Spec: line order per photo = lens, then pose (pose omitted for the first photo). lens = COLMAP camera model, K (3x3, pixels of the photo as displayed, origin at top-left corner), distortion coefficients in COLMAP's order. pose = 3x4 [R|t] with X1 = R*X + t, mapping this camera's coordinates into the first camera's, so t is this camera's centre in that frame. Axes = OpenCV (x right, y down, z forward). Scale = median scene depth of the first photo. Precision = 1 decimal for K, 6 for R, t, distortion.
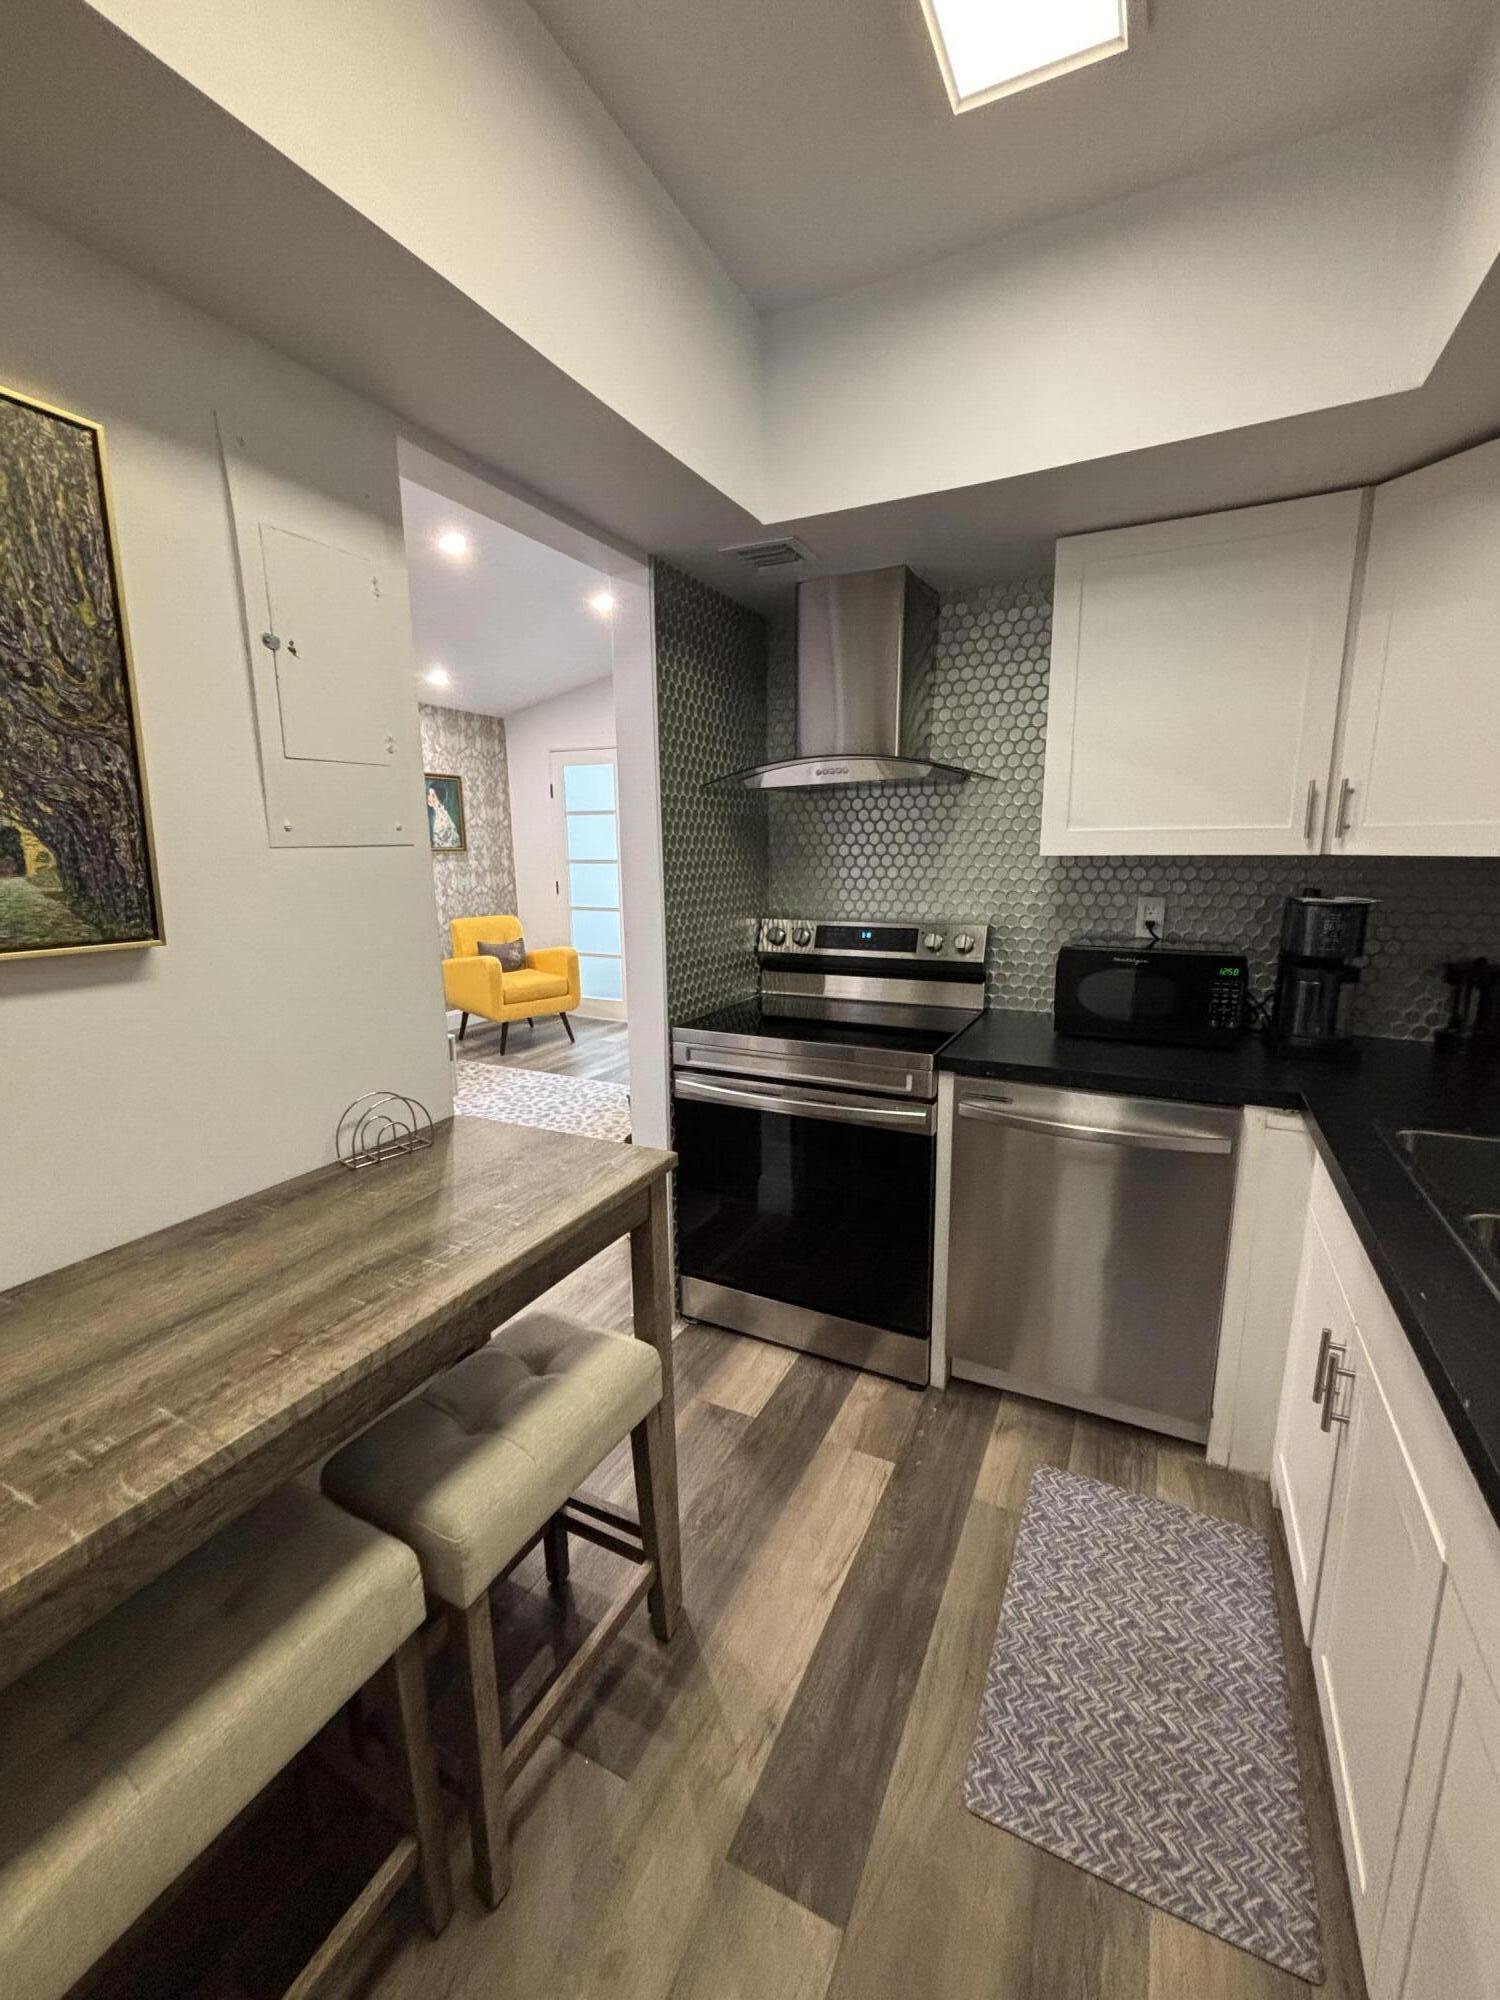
lens RADIAL K [[811.2, 0, 755.3], [0, 811.2, 998.7], [0, 0, 1]] dist [-0.011986, 0.003343]
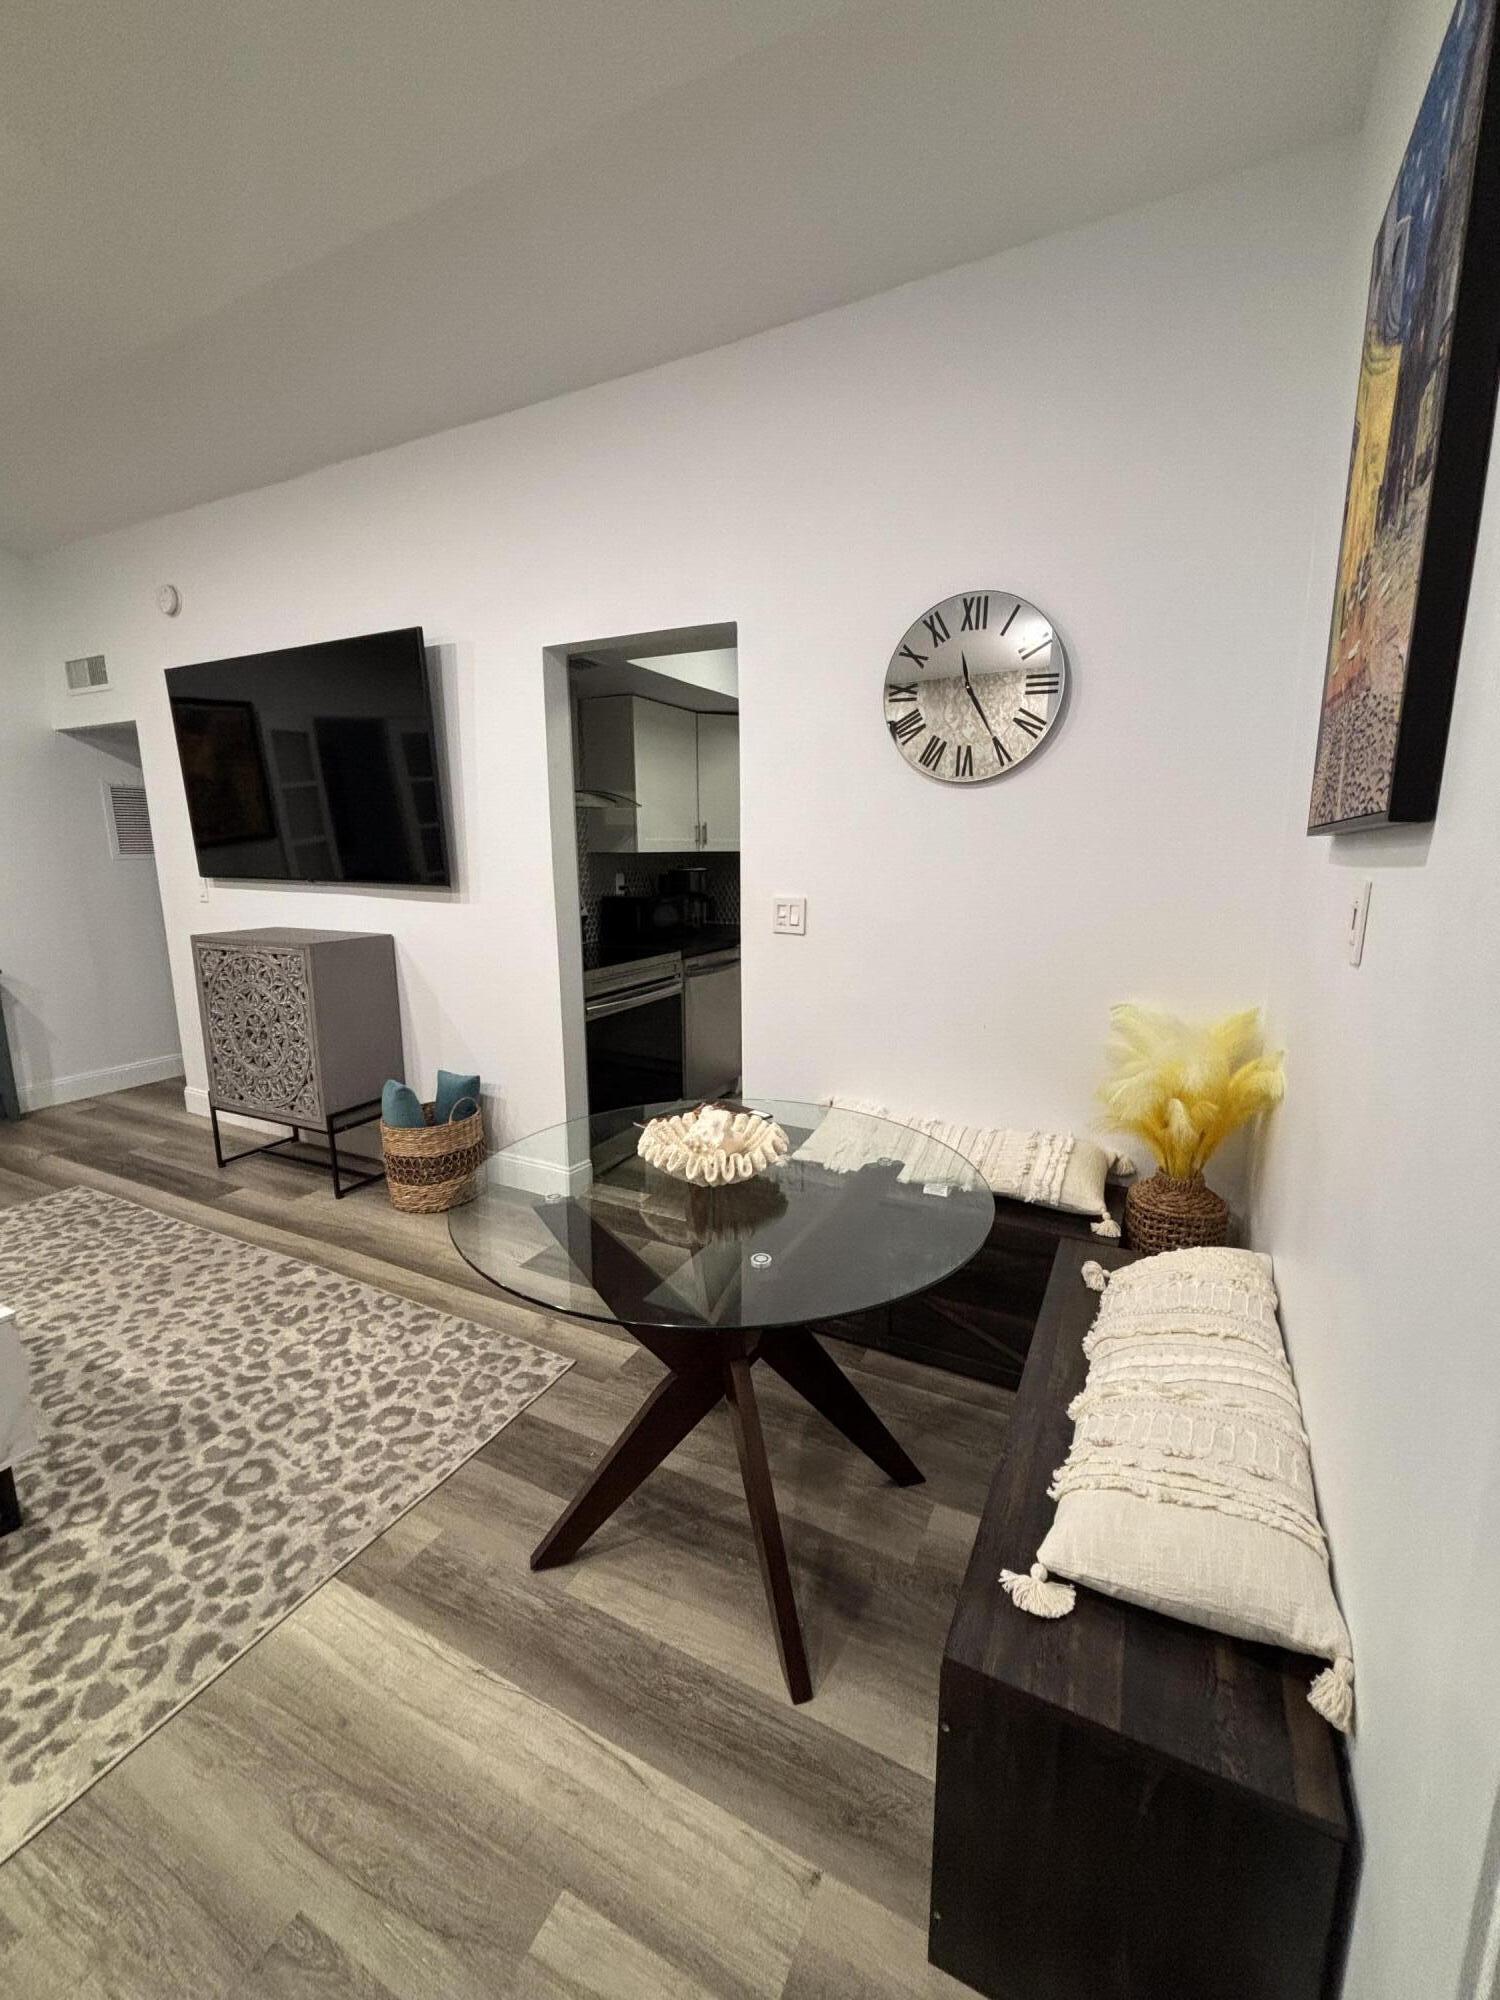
lens RADIAL K [[811.2, 0, 761.2], [0, 811.2, 1001.7], [0, 0, 1]] dist [-0.011986, 0.003343]
pose [[-0.010041, -0.182271, 0.983197, -1.829243], [0.182461, 0.966405, 0.181022, -0.141031], [-0.983162, 0.181213, 0.023554, 0.800666]]
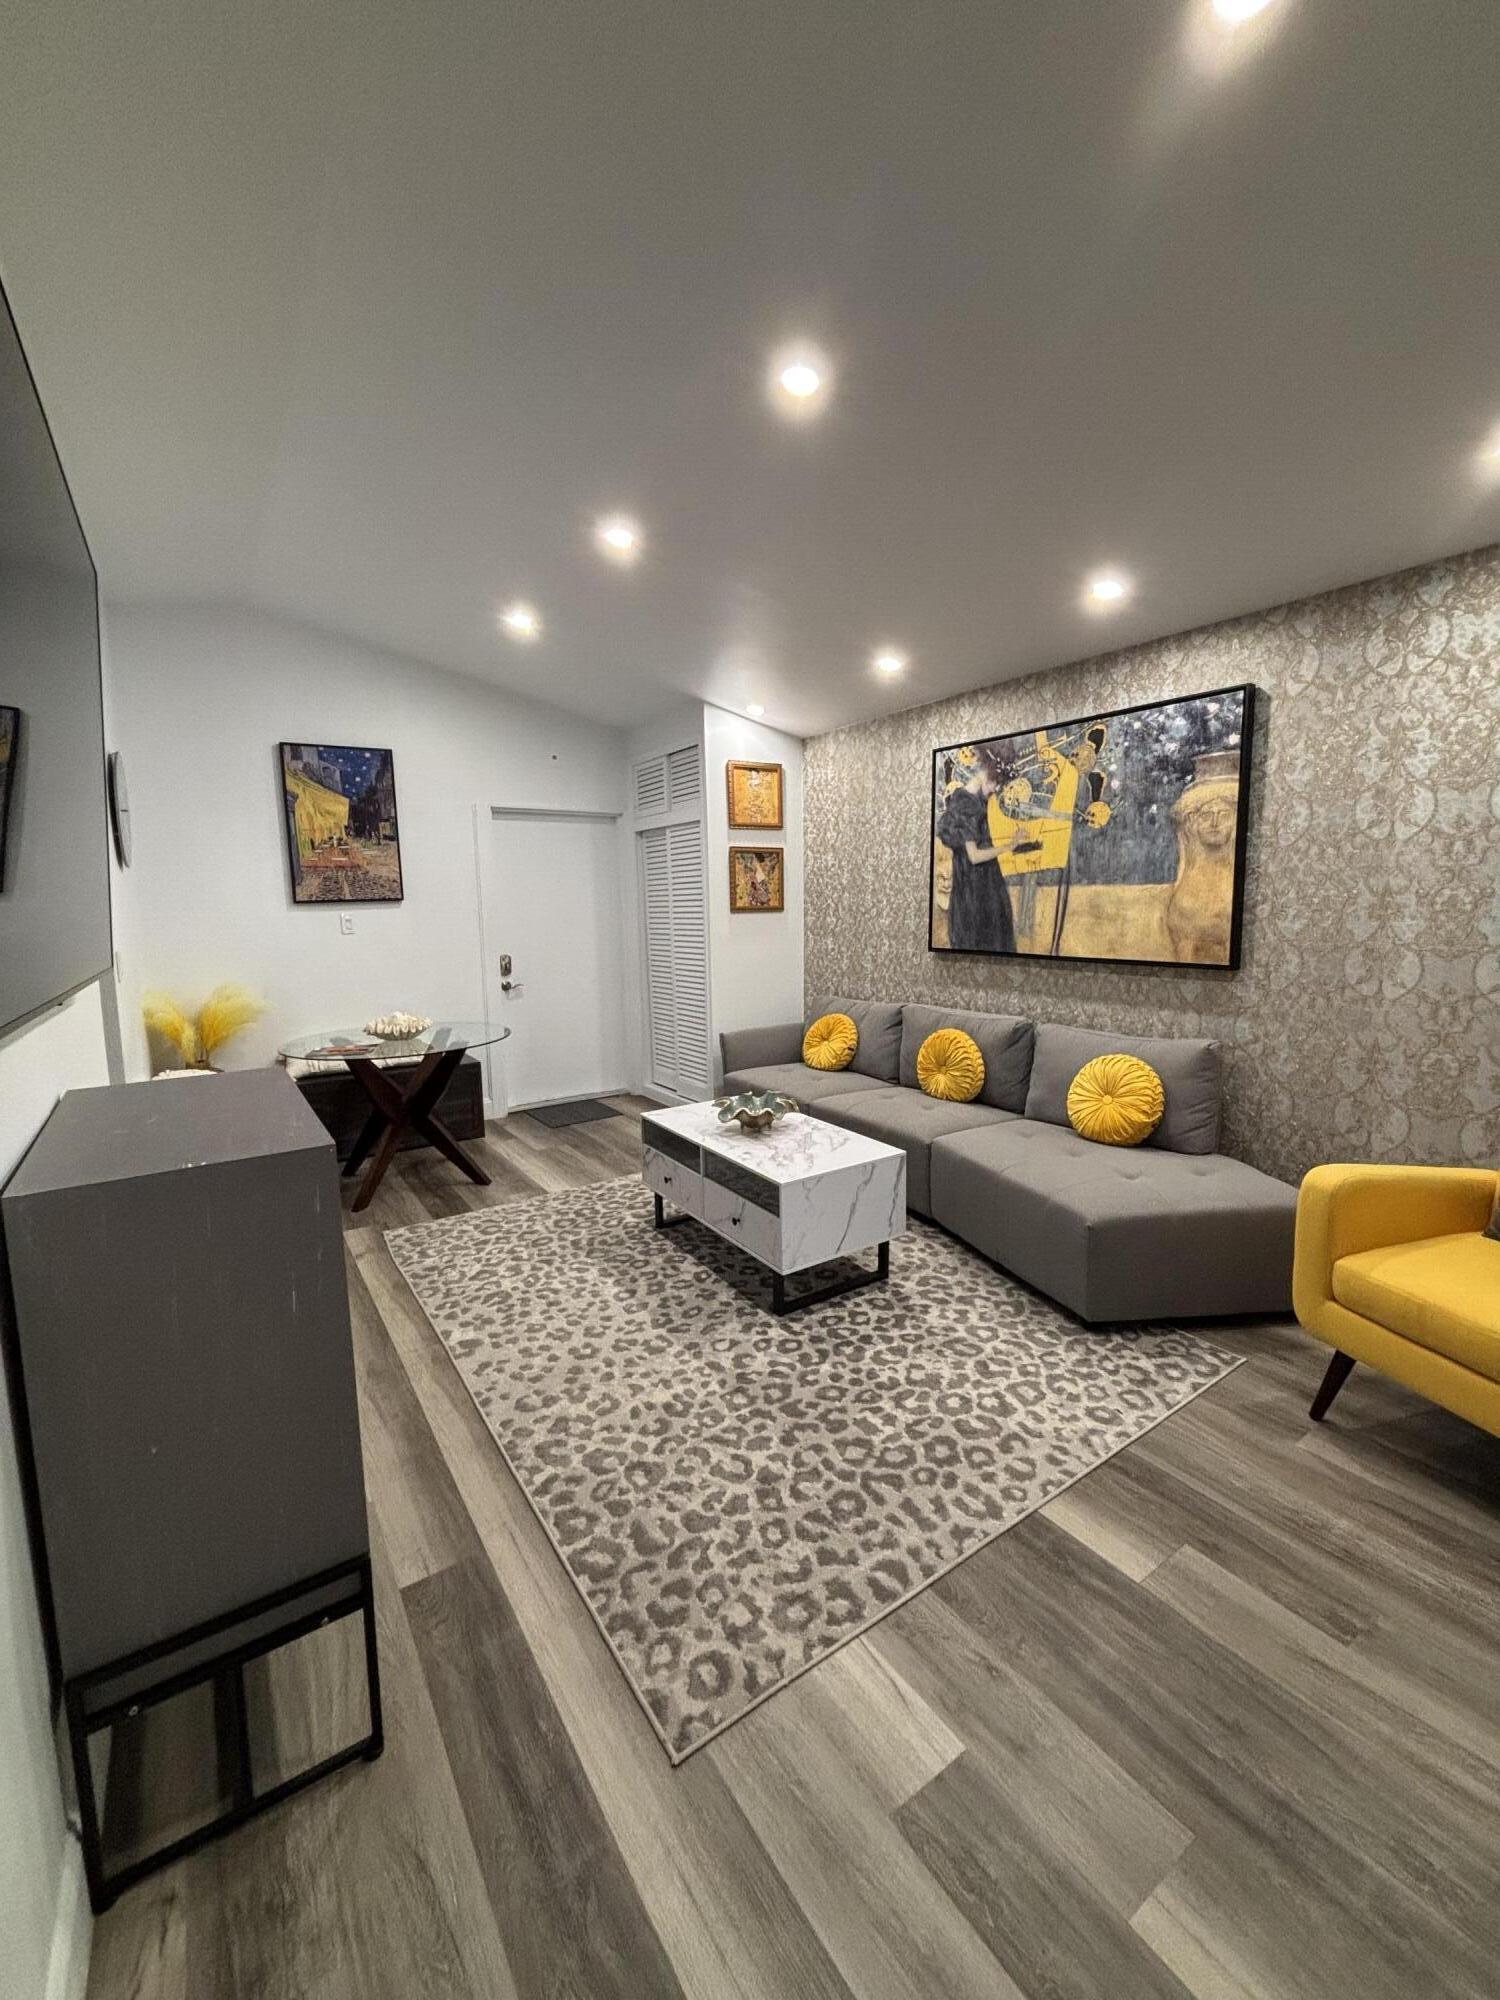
lens RADIAL K [[811.2, 0, 751.5], [0, 811.2, 1003.0], [0, 0, 1]] dist [-0.011986, 0.003343]
pose [[-0.487065, 0.118151, -0.865337, 0.391806], [-0.147793, 0.965367, 0.214996, -0.492811], [0.860770, 0.232608, -0.452734, 2.646811]]
